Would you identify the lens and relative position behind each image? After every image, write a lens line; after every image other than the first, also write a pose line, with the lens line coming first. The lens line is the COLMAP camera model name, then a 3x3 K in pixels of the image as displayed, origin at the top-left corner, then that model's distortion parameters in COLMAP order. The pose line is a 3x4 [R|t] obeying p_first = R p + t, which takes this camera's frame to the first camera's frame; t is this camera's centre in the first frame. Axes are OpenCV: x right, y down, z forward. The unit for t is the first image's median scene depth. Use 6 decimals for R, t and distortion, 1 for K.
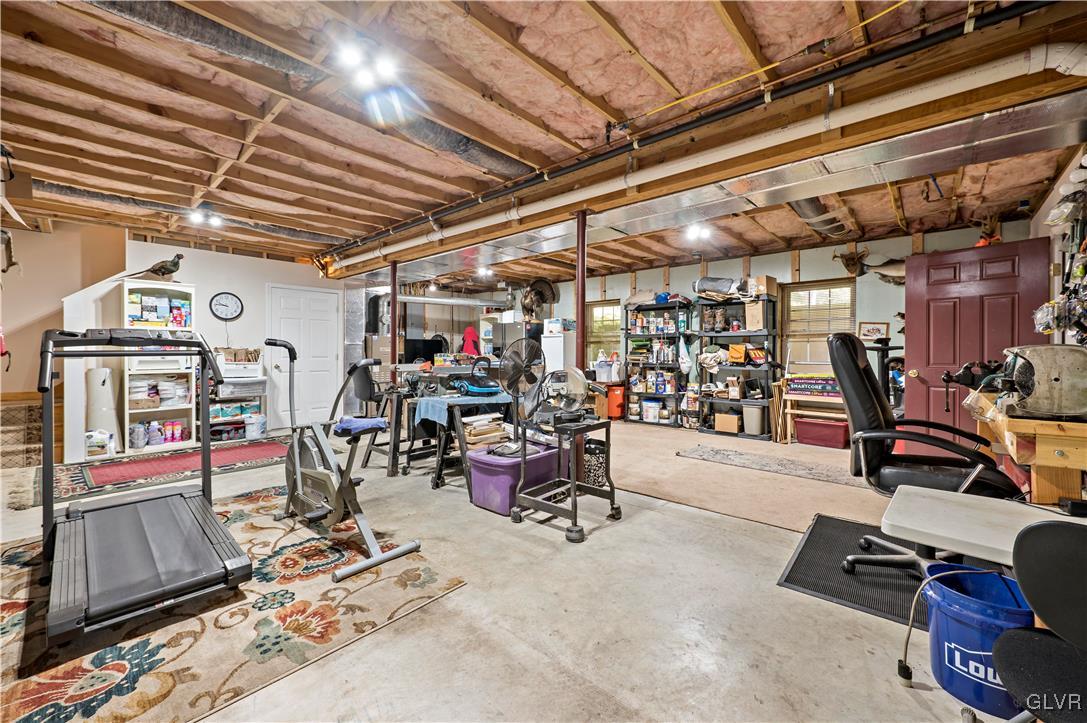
lens RADIAL K [[437.2, 0, 544.4], [0, 437.2, 347.3], [0, 0, 1]] dist [0.001711, -0.000607]
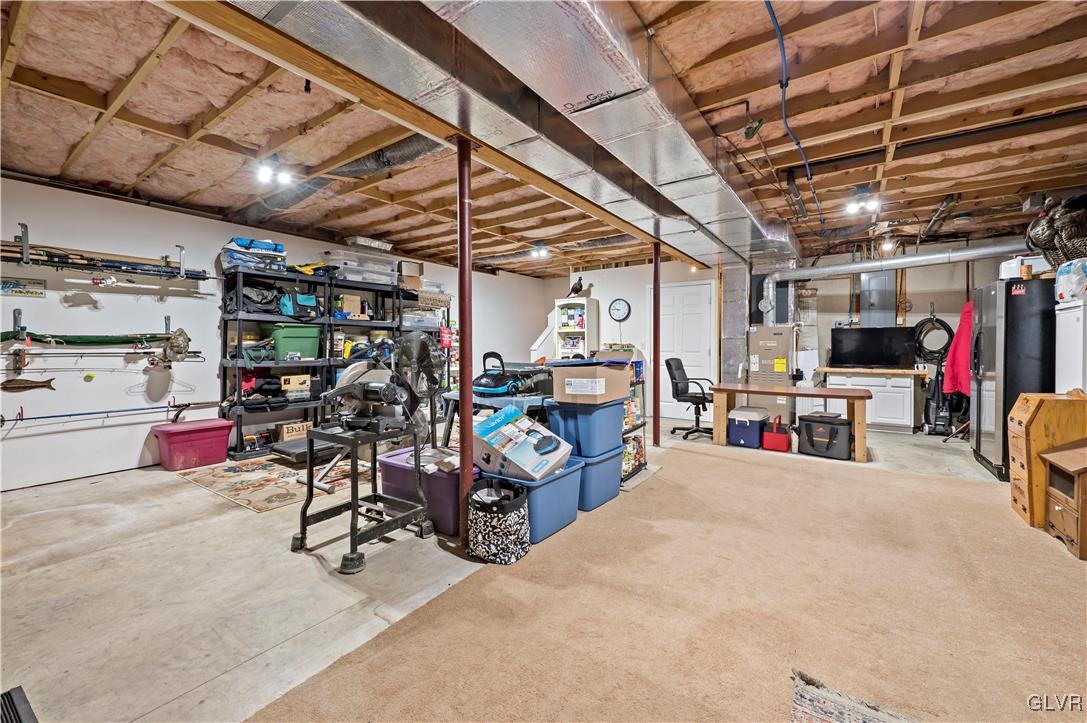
lens RADIAL K [[437.2, 0, 544.4], [0, 437.2, 347.3], [0, 0, 1]] dist [0.001711, -0.000607]
pose [[0.114980, 0.001602, -0.993367, 0.481503], [0.008740, 0.999958, 0.002624, 0.007114], [0.993329, -0.008984, 0.114961, 0.644169]]
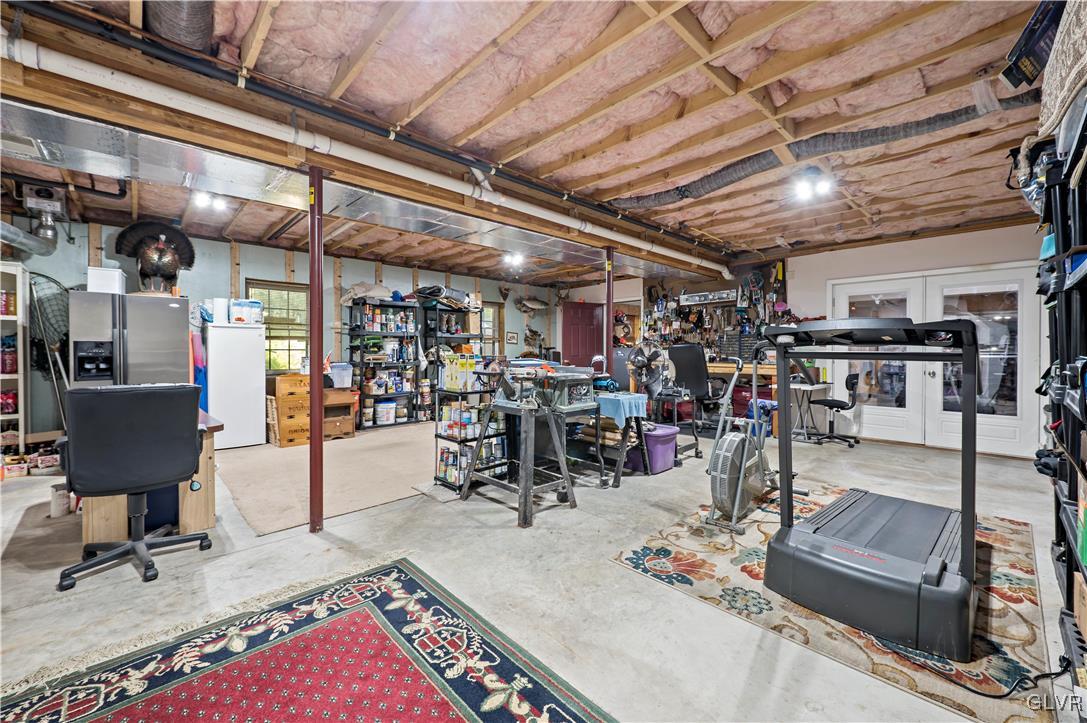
lens RADIAL K [[437.2, 0, 544.4], [0, 437.2, 347.3], [0, 0, 1]] dist [0.001711, -0.000607]
pose [[0.072857, 0.003889, 0.997335, -0.785889], [-0.008921, 0.999955, -0.003248, 0.003980], [-0.997303, -0.008660, 0.072888, 0.678759]]
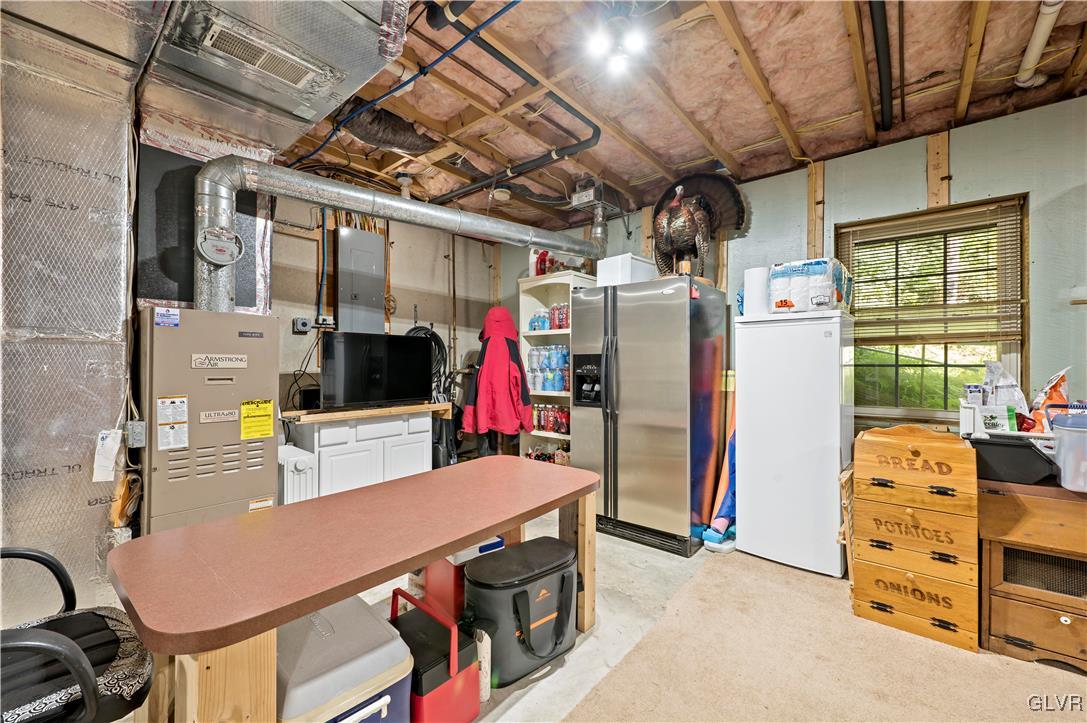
lens RADIAL K [[431.1, 0, 545.8], [0, 431.1, 361.2], [0, 0, 1]] dist [0.002714, -0.000573]
pose [[0.998976, -0.002001, 0.045208, -0.227756], [0.001963, 0.999998, 0.000884, 0.006396], [-0.045209, -0.000795, 0.998977, 0.929051]]
